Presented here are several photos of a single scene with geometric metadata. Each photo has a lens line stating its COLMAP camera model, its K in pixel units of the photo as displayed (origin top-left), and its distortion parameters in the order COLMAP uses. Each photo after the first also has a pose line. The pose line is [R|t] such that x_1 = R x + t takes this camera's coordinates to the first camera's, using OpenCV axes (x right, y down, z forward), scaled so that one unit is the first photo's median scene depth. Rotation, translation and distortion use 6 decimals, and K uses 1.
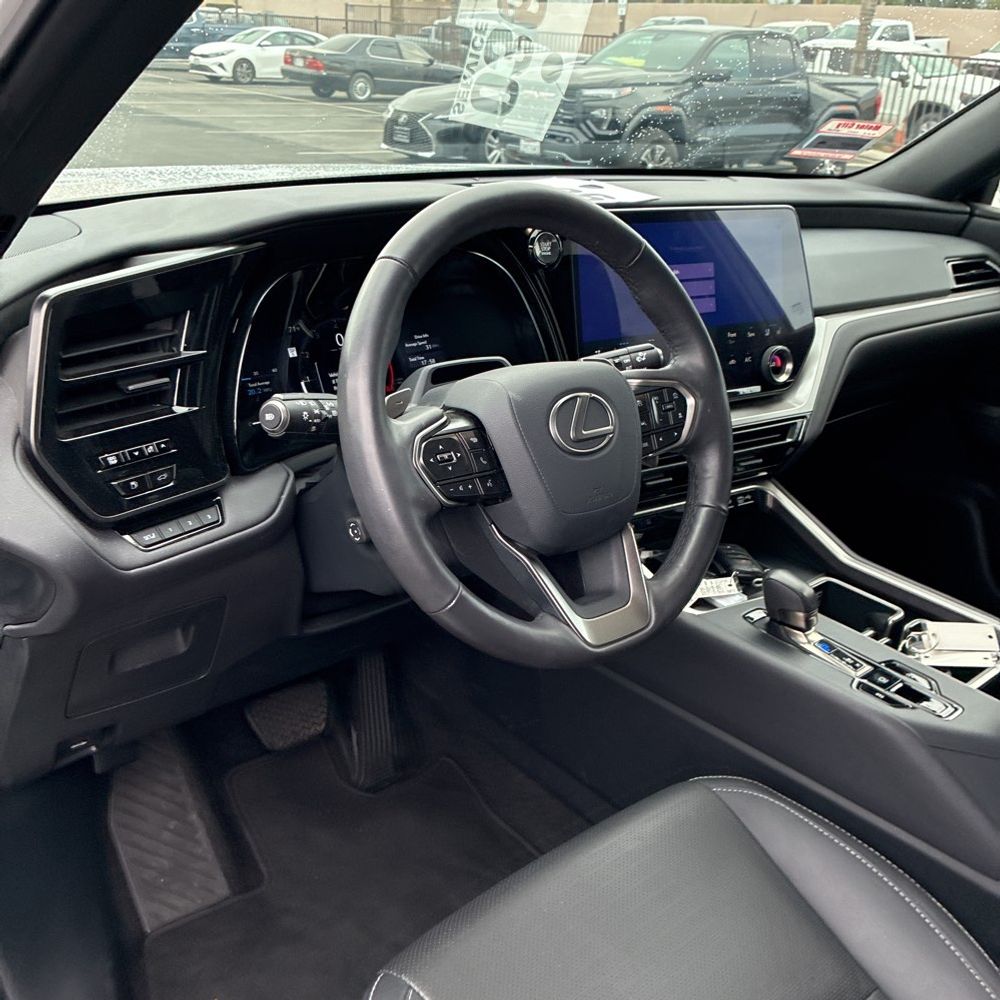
lens RADIAL K [[1005.1, 0, 488.6], [0, 1005.1, 502.2], [0, 0, 1]] dist [0.008753, 0.002713]
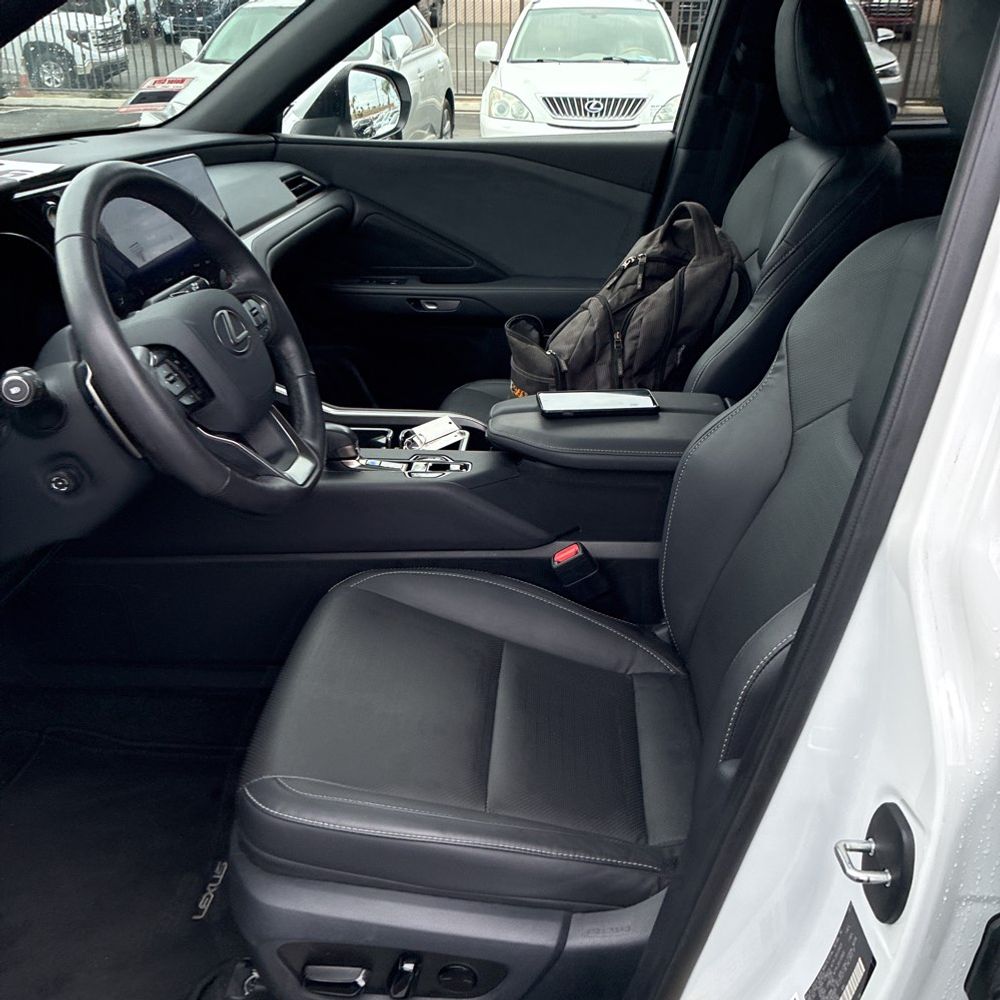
lens RADIAL K [[1005.1, 0, 488.6], [0, 1005.1, 502.2], [0, 0, 1]] dist [0.008753, 0.002713]
pose [[0.706693, -0.359571, 0.609339, -0.373090], [0.327941, 0.929600, 0.168221, 0.012110], [-0.626929, 0.080946, 0.774859, -0.151028]]
